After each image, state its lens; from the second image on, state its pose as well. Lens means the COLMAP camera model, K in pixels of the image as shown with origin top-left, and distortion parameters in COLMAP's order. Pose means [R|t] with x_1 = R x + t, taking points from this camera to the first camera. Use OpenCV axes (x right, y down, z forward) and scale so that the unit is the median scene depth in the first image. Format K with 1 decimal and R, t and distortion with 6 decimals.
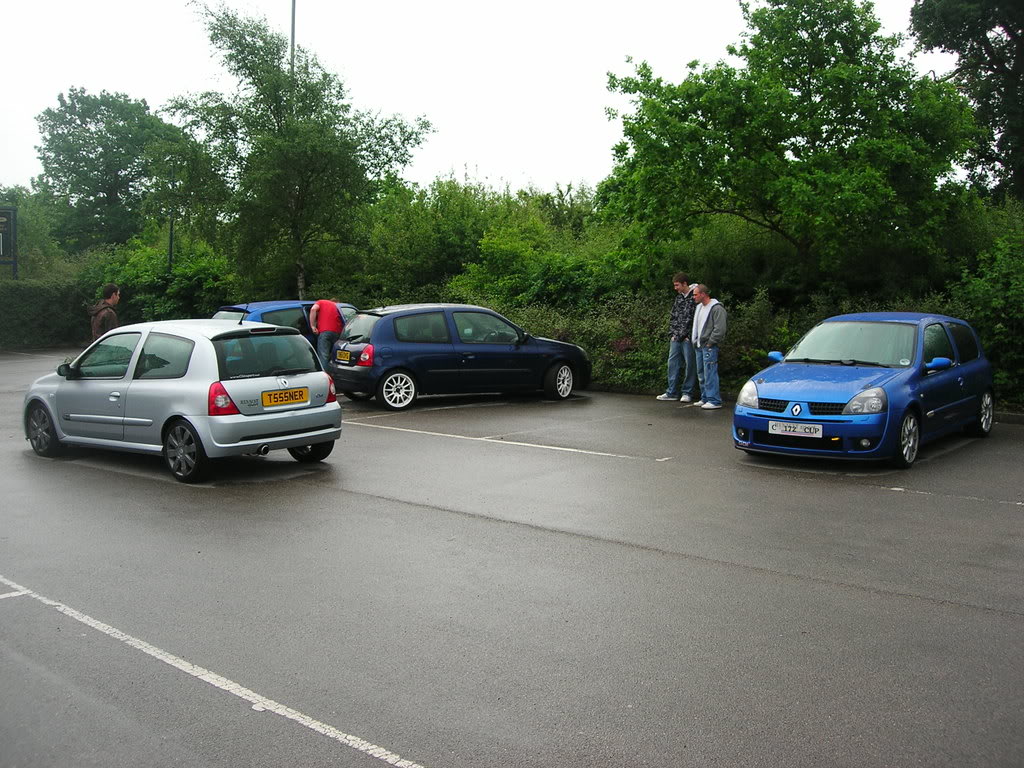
lens RADIAL K [[1154.0, 0, 512.0], [0, 1154.0, 384.0], [0, 0, 1]] dist [-0.205672, 0.078556]
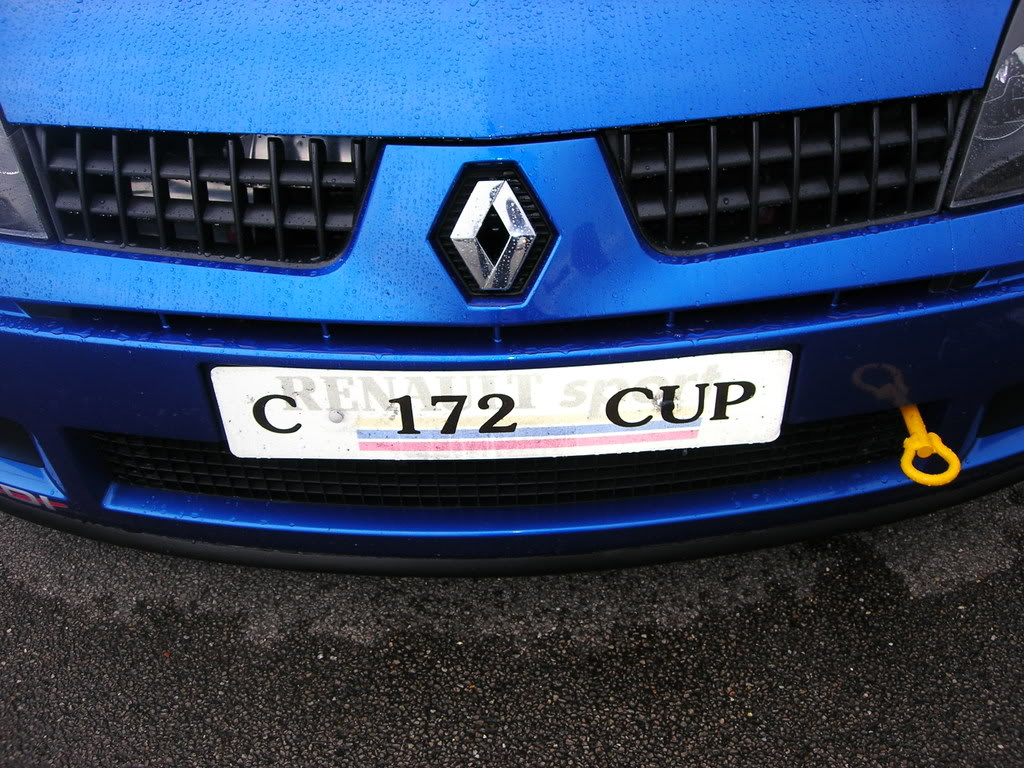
lens RADIAL K [[993.6, 0, 512.0], [0, 993.6, 384.0], [0, 0, 1]] dist [0.010210, -0.239756]
pose [[0.744647, -0.430518, 0.510055, 0.200373], [0.068621, 0.809504, 0.583090, -0.014998], [-0.663922, -0.399196, 0.632337, 0.928993]]
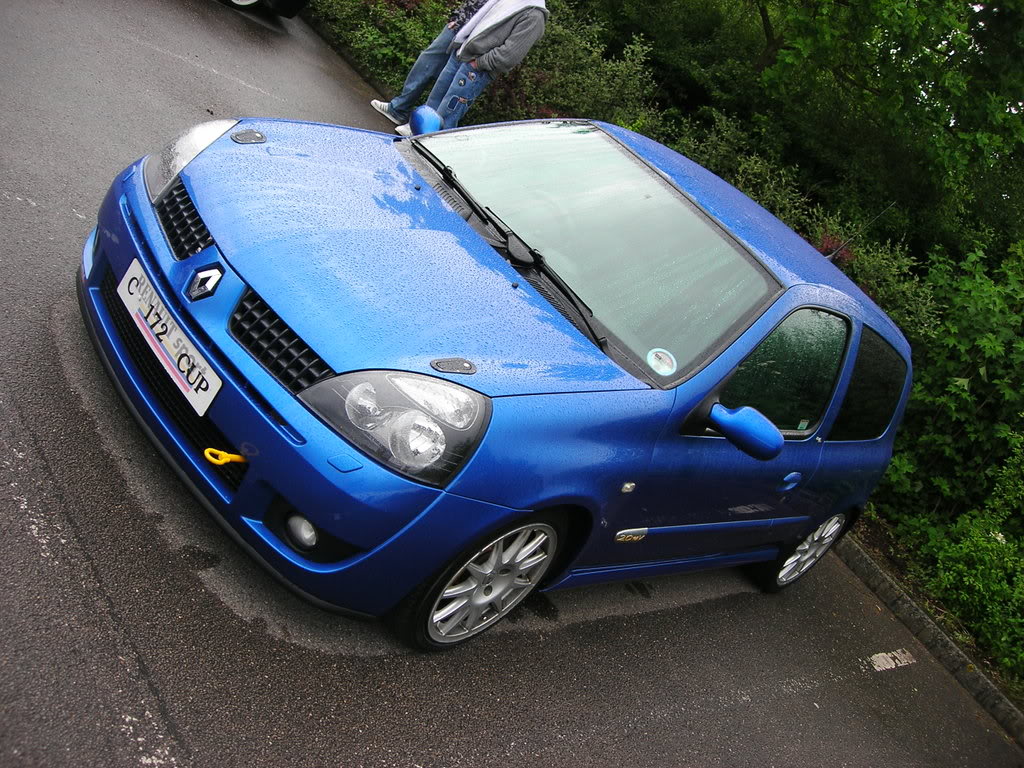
lens RADIAL K [[1154.0, 0, 512.0], [0, 1154.0, 384.0], [0, 0, 1]] dist [-0.205672, 0.078556]
pose [[0.815433, 0.561029, 0.142536, 0.281662], [-0.578725, 0.784986, 0.221077, -0.062797], [0.012142, -0.262763, 0.964784, 0.712899]]
